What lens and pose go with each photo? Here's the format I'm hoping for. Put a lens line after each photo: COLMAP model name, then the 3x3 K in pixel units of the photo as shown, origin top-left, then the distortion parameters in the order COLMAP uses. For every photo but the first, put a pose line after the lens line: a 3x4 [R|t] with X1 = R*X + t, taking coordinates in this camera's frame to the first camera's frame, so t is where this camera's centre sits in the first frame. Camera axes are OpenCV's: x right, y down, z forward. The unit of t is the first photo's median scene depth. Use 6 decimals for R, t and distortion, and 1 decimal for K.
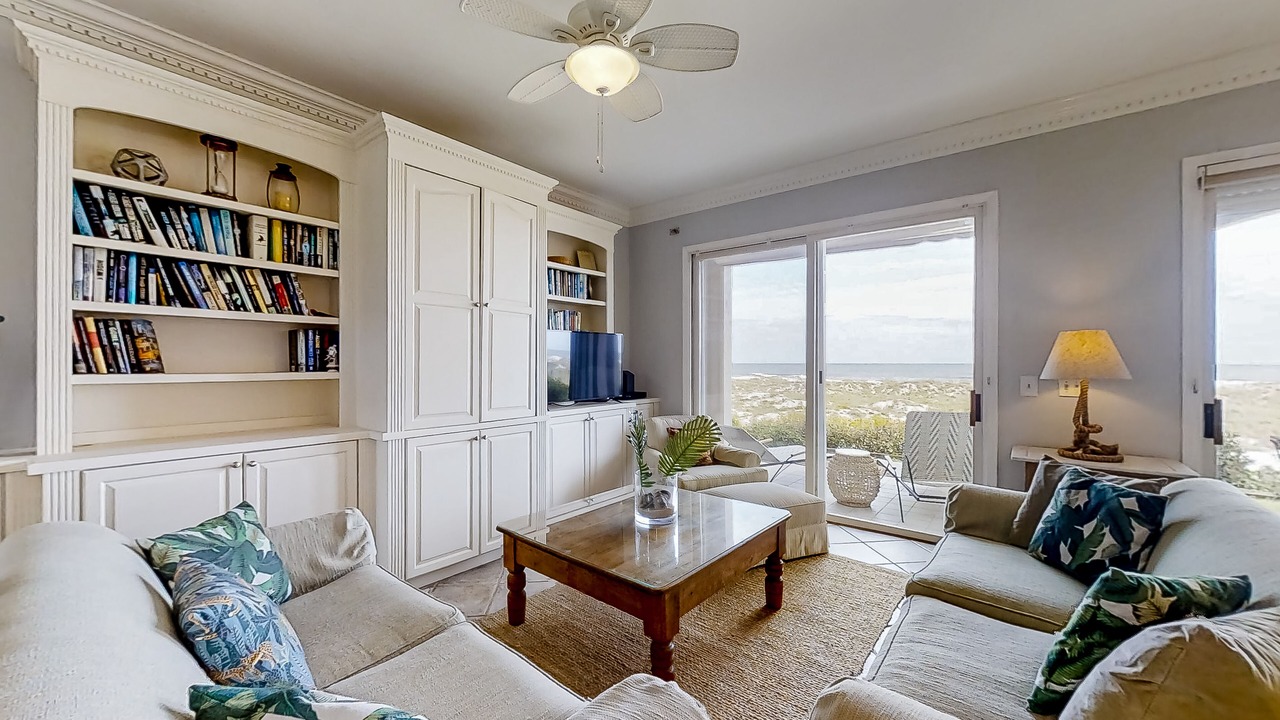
lens RADIAL K [[483.2, 0, 641.0], [0, 483.2, 362.5], [0, 0, 1]] dist [-0.000070, -0.000156]
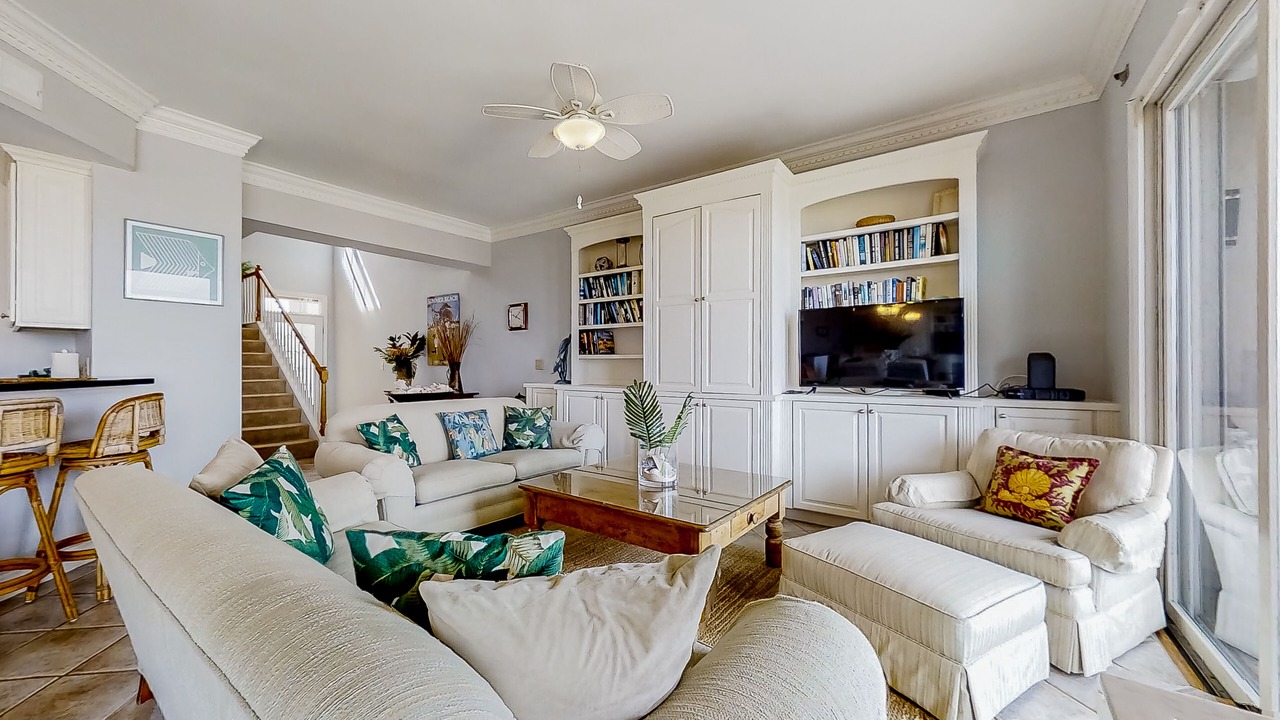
lens RADIAL K [[483.2, 0, 640.8], [0, 483.2, 358.9], [0, 0, 1]] dist [-0.000070, -0.000156]
pose [[0.059767, -0.005335, -0.998198, 1.140983], [0.008473, 0.999952, -0.004837, 0.050104], [0.998176, -0.008169, 0.059810, 0.957066]]
